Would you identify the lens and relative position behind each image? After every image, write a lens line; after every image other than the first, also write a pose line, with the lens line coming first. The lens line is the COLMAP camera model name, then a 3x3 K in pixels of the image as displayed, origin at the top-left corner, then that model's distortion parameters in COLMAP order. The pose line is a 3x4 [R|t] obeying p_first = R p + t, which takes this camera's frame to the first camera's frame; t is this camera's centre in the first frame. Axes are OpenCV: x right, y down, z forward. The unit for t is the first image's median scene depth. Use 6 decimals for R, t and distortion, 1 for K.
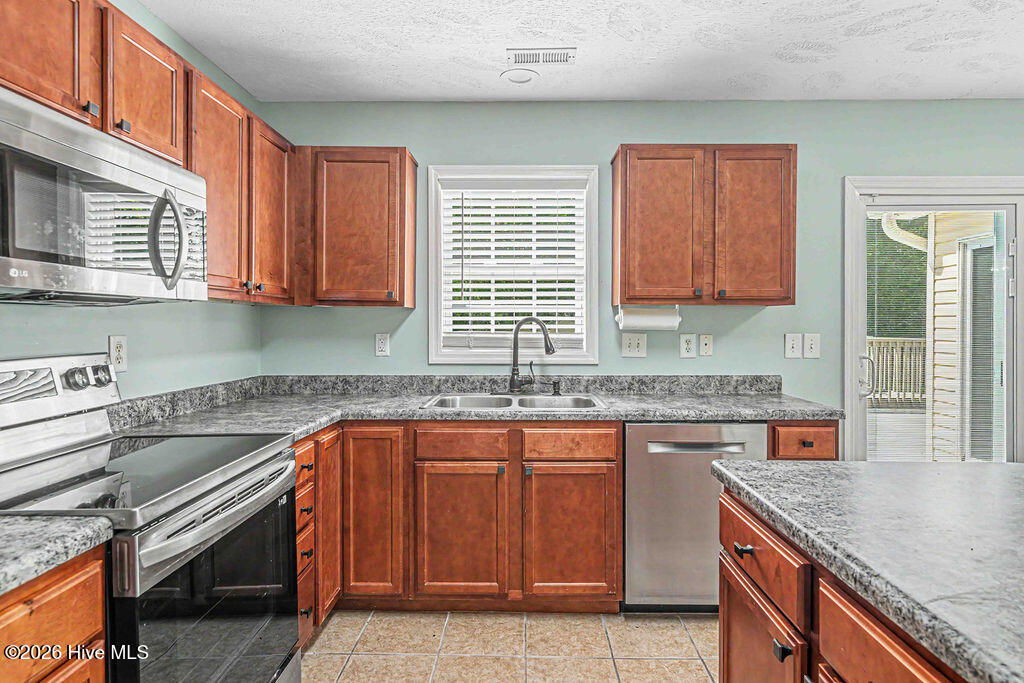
lens RADIAL K [[553.3, 0, 512.0], [0, 553.3, 334.2], [0, 0, 1]] dist [-0.007232, 0.001076]
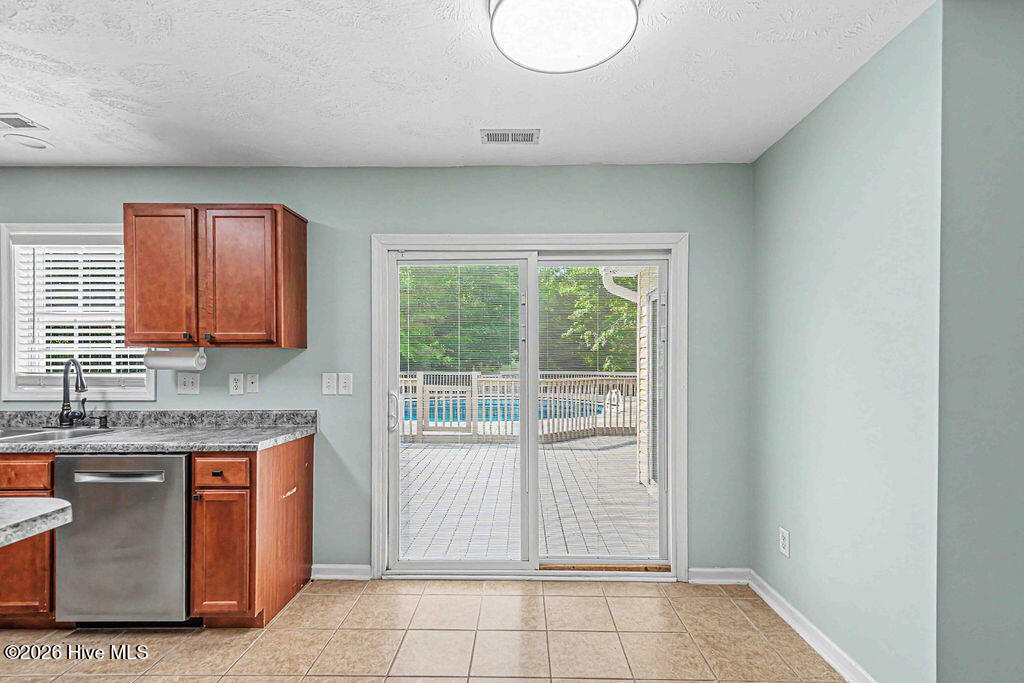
lens RADIAL K [[474.7, 0, 517.3], [0, 474.7, 365.7], [0, 0, 1]] dist [0.012203, -0.000917]
pose [[0.999988, -0.001464, 0.004603, 0.908838], [0.001542, 0.999851, -0.017191, 0.001149], [-0.004577, 0.017198, 0.999842, 0.031531]]
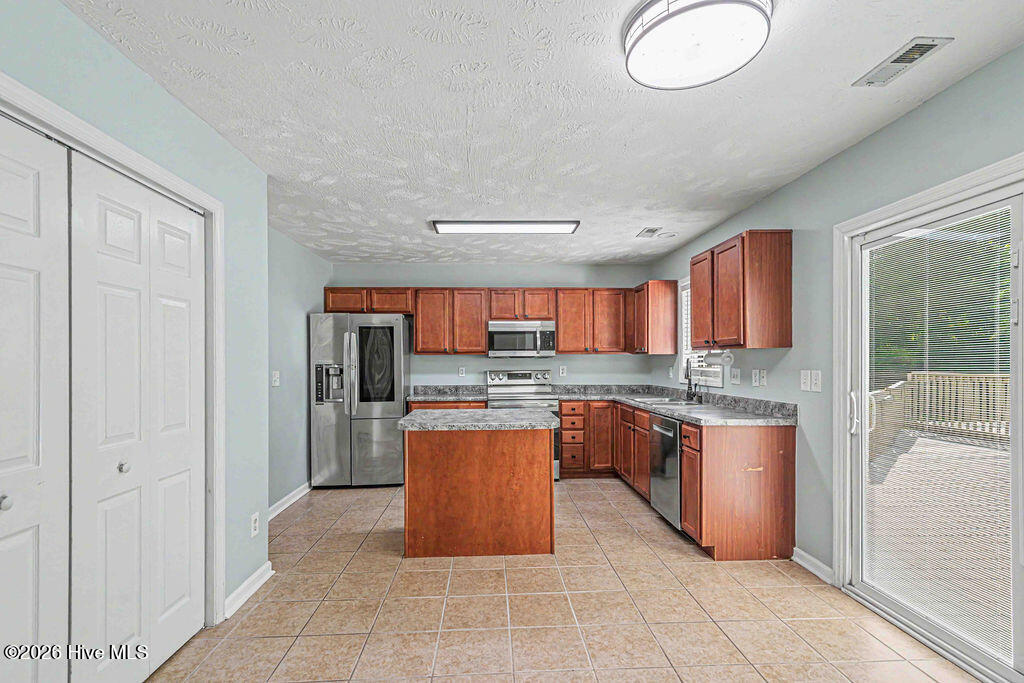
lens RADIAL K [[474.7, 0, 508.2], [0, 474.7, 361.4], [0, 0, 1]] dist [0.012203, -0.000917]
pose [[0.061788, -0.002699, -0.998086, 1.520113], [-0.017839, 0.999834, -0.003808, -0.004488], [0.997930, 0.018040, 0.061730, 0.312048]]
